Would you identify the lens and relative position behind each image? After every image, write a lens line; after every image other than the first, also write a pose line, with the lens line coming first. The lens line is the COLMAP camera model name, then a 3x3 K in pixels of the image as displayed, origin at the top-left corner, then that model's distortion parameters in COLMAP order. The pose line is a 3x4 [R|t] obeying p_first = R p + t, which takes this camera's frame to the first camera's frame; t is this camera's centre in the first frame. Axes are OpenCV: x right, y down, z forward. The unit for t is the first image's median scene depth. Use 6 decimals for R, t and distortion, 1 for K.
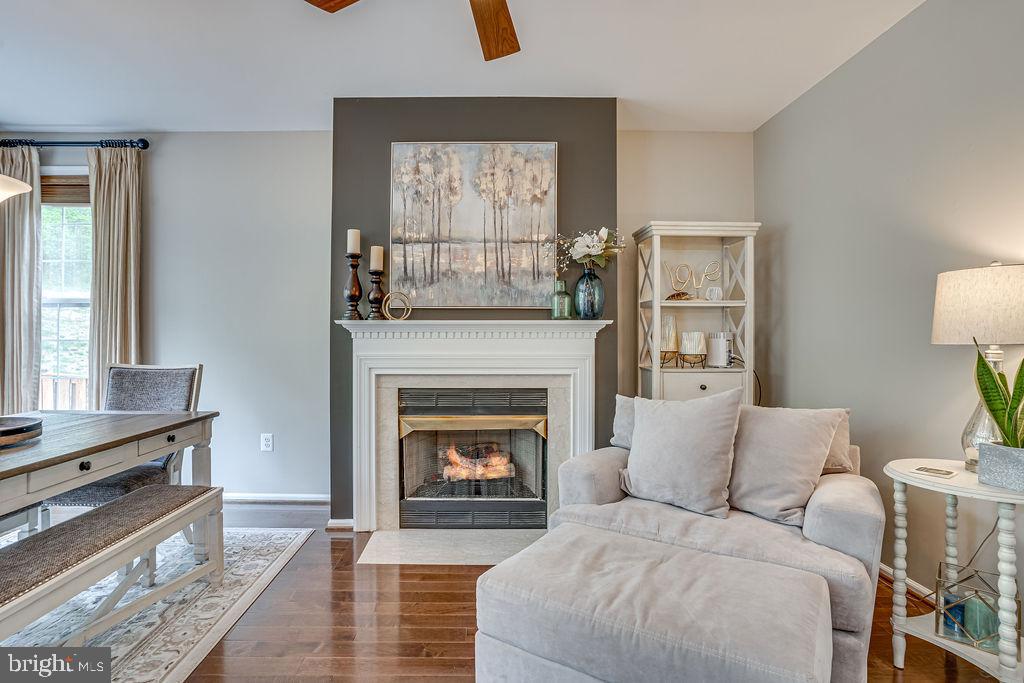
lens RADIAL K [[521.3, 0, 479.0], [0, 521.3, 339.1], [0, 0, 1]] dist [-0.082705, 0.052930]
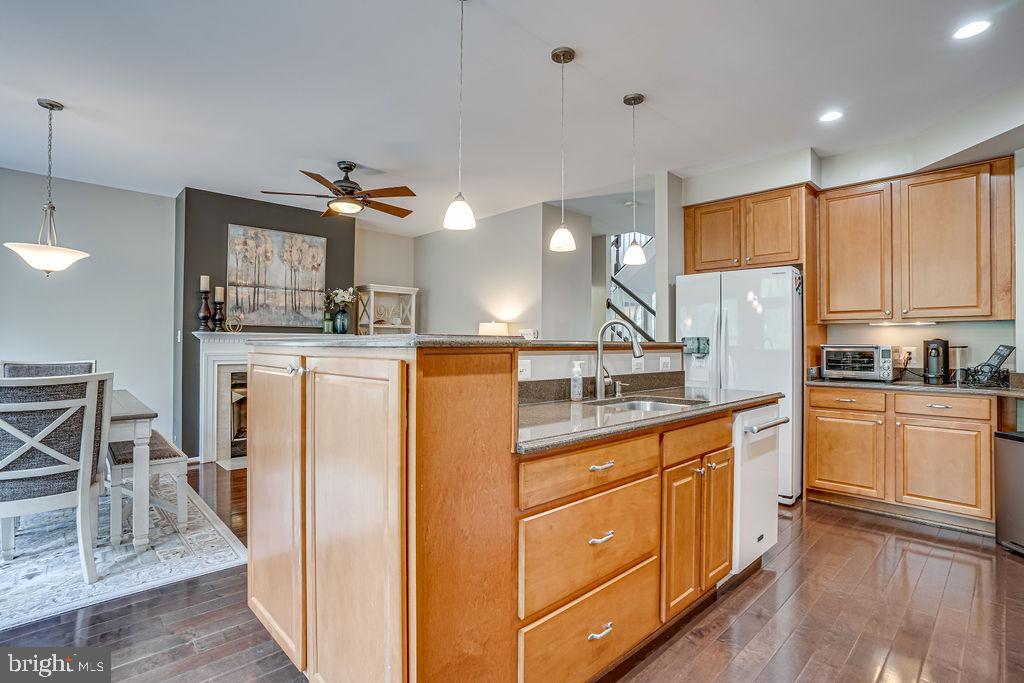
lens RADIAL K [[507.0, 0, 497.4], [0, 507.0, 341.5], [0, 0, 1]] dist [-0.013808, 0.000269]
pose [[0.746112, 0.008458, 0.665767, -0.599829], [-0.008078, 0.999961, -0.003651, -0.006702], [-0.665771, -0.002654, 0.746151, -0.778333]]
